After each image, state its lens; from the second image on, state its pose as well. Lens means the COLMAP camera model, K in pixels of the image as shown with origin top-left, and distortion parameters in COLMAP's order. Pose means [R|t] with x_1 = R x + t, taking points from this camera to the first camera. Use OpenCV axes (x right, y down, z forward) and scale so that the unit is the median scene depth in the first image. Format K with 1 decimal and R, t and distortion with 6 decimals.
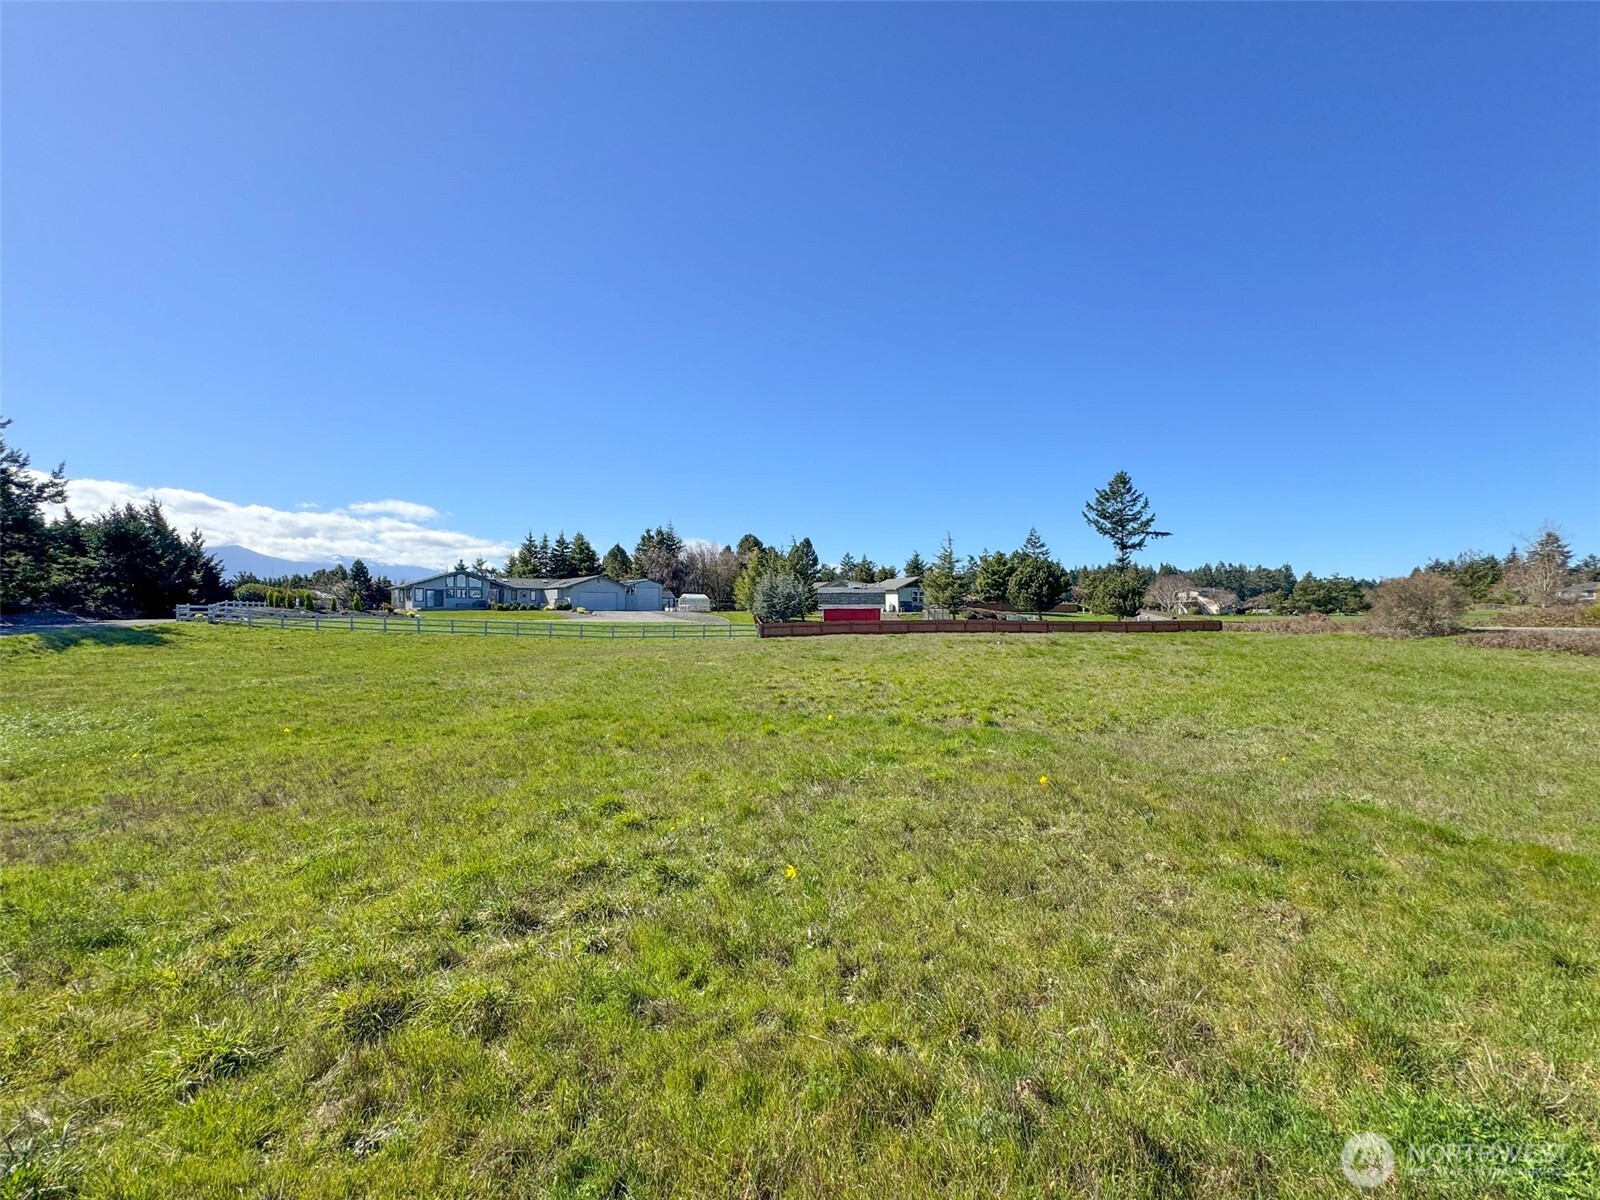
lens RADIAL K [[669.7, 0, 801.0], [0, 669.7, 595.8], [0, 0, 1]] dist [-0.001040, 0.000159]
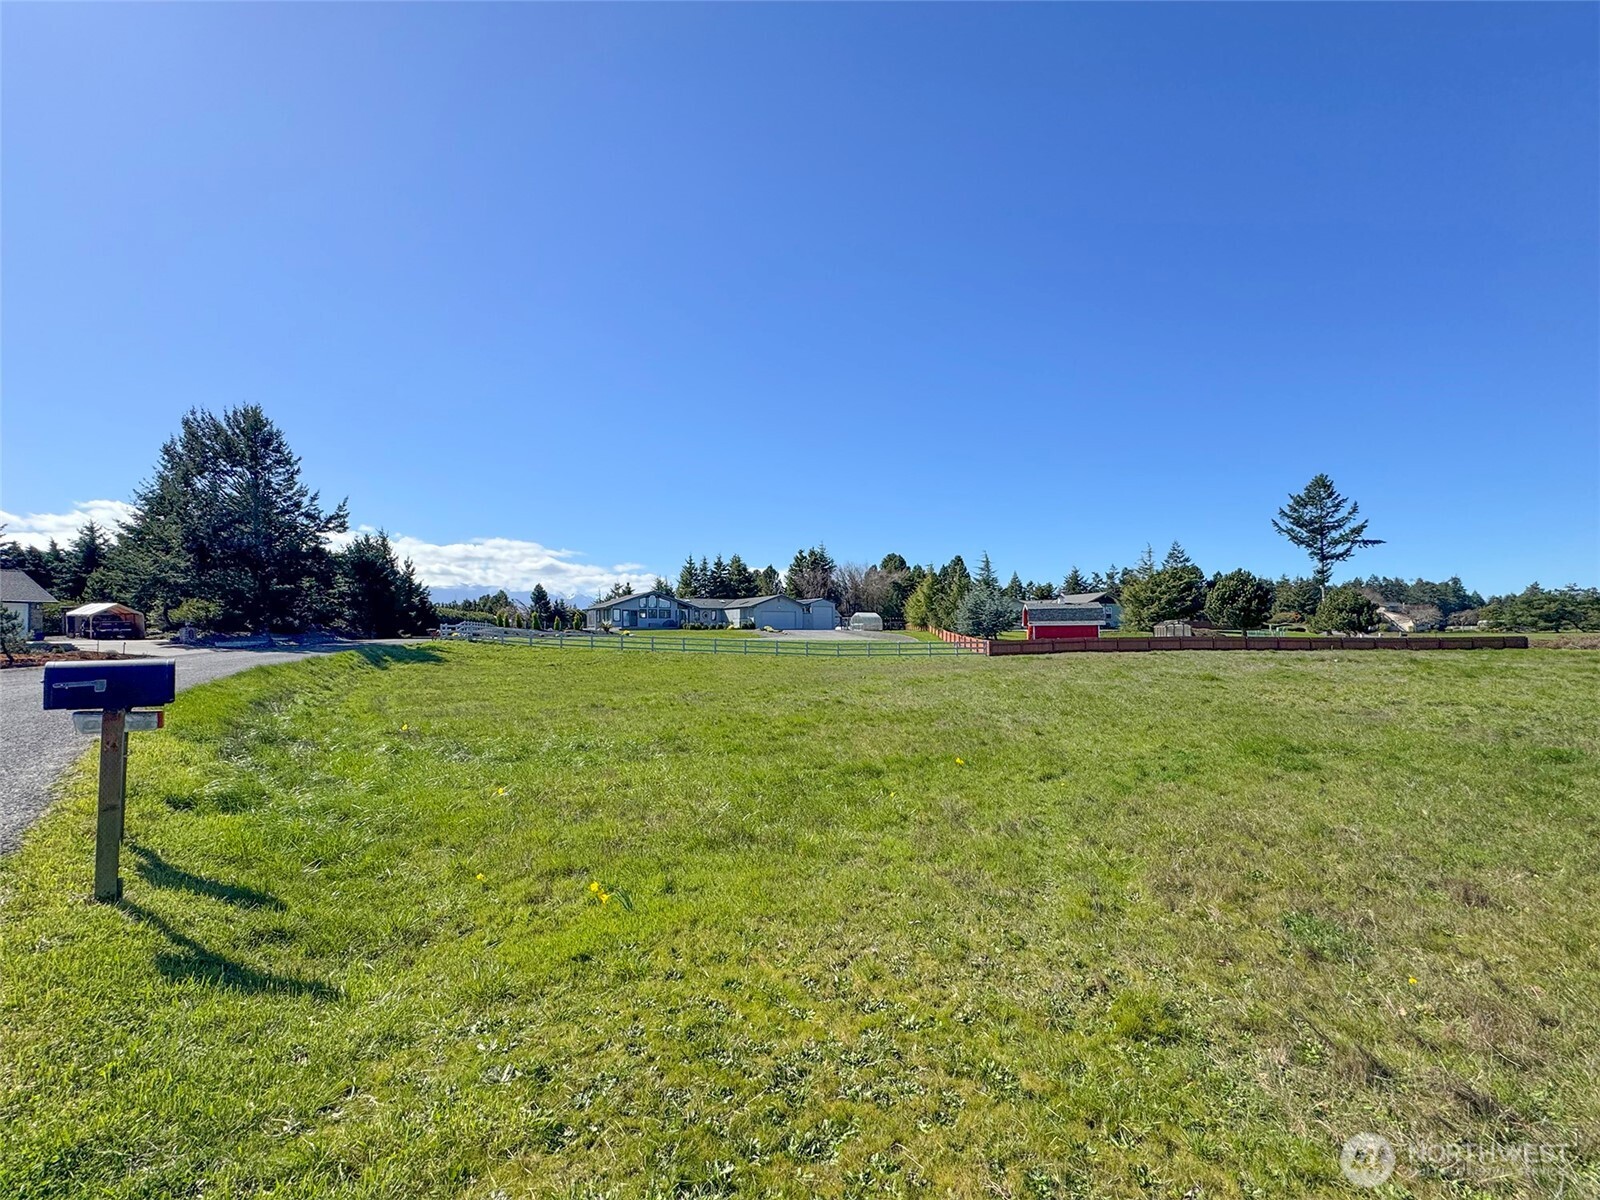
lens RADIAL K [[654.7, 0, 800.8], [0, 654.7, 618.2], [0, 0, 1]] dist [-0.000477, -0.000057]
pose [[0.990023, -0.007579, -0.140700, -0.097821], [0.007809, 0.999969, 0.001081, 0.003003], [0.140688, -0.002169, 0.990052, 0.021175]]
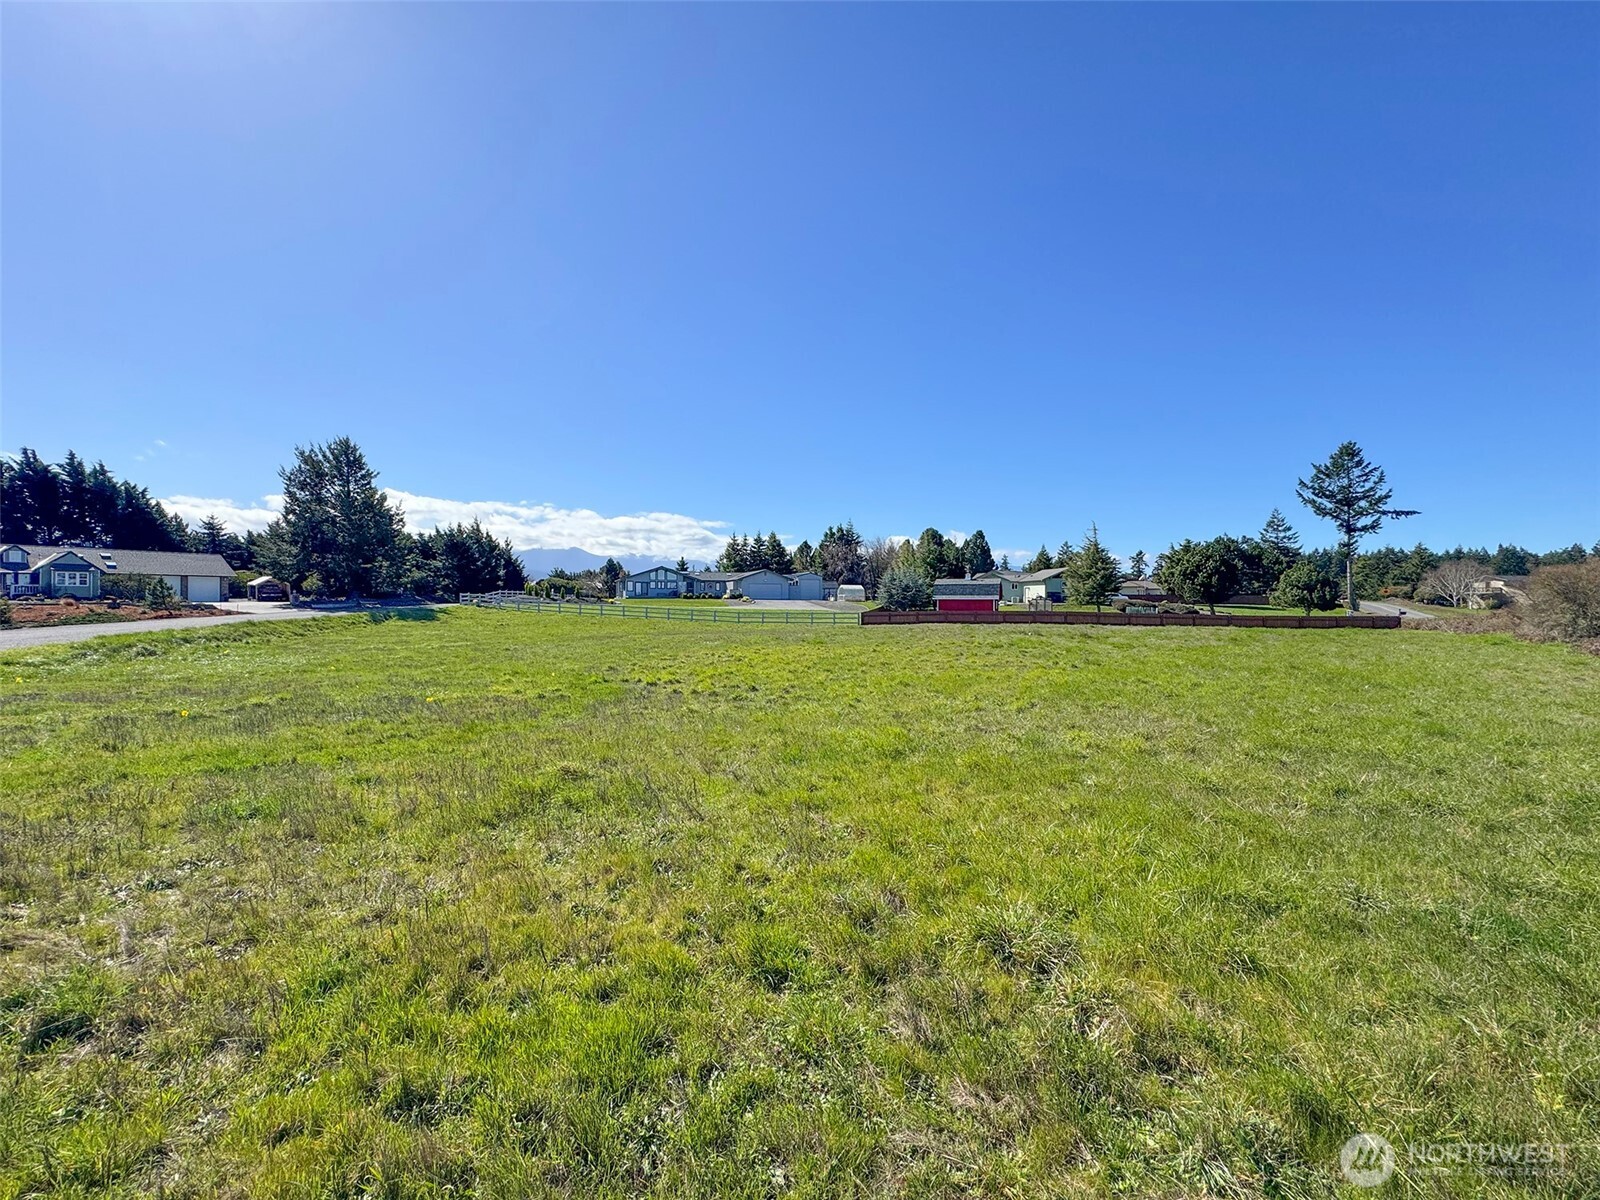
lens RADIAL K [[633.7, 0, 803.8], [0, 633.7, 598.6], [0, 0, 1]] dist [-0.000875, -0.000092]
pose [[0.936514, 0.006923, -0.350563, 0.111267], [0.000498, 0.999778, 0.021075, -0.001804], [0.350631, -0.019912, 0.936302, -0.011007]]
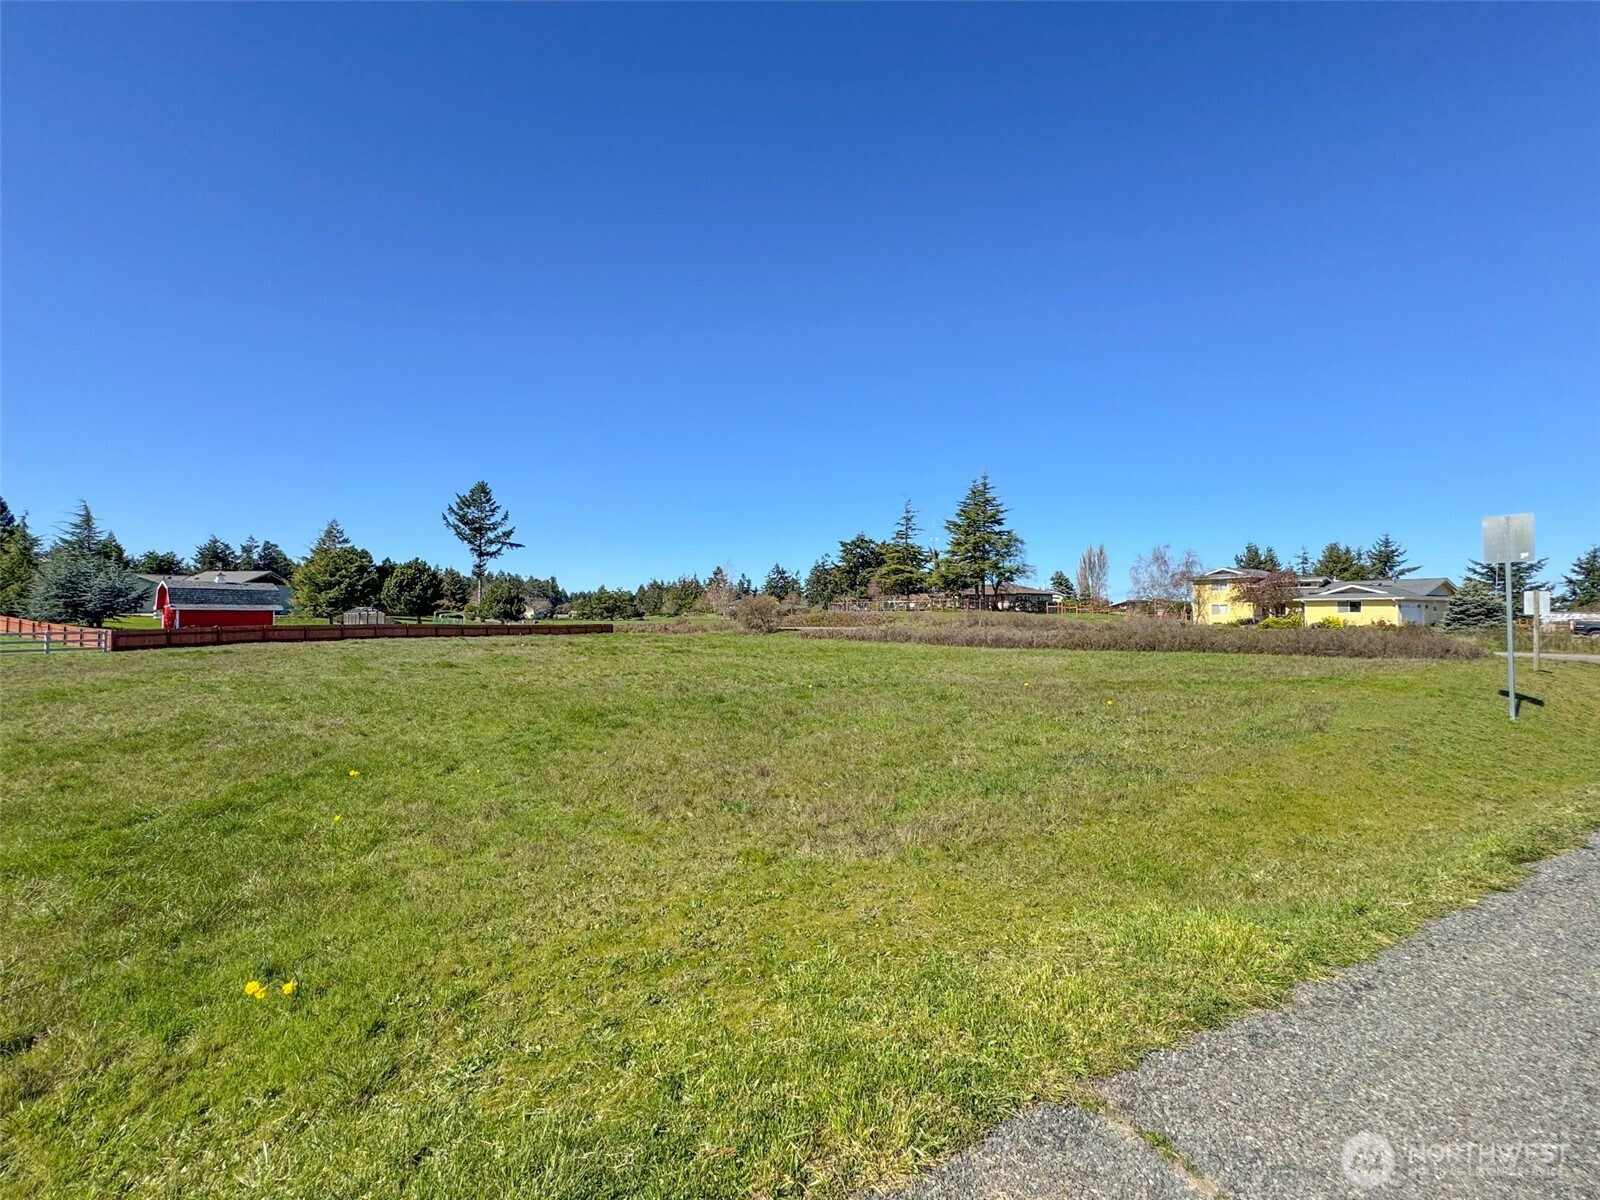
lens RADIAL K [[673.2, 0, 800.5], [0, 673.2, 598.3], [0, 0, 1]] dist [-0.000506, -0.000061]
pose [[0.537513, 0.029293, 0.842747, -0.131700], [-0.026734, 0.999486, -0.017690, 0.001046], [-0.842832, -0.013022, 0.538019, 0.020512]]
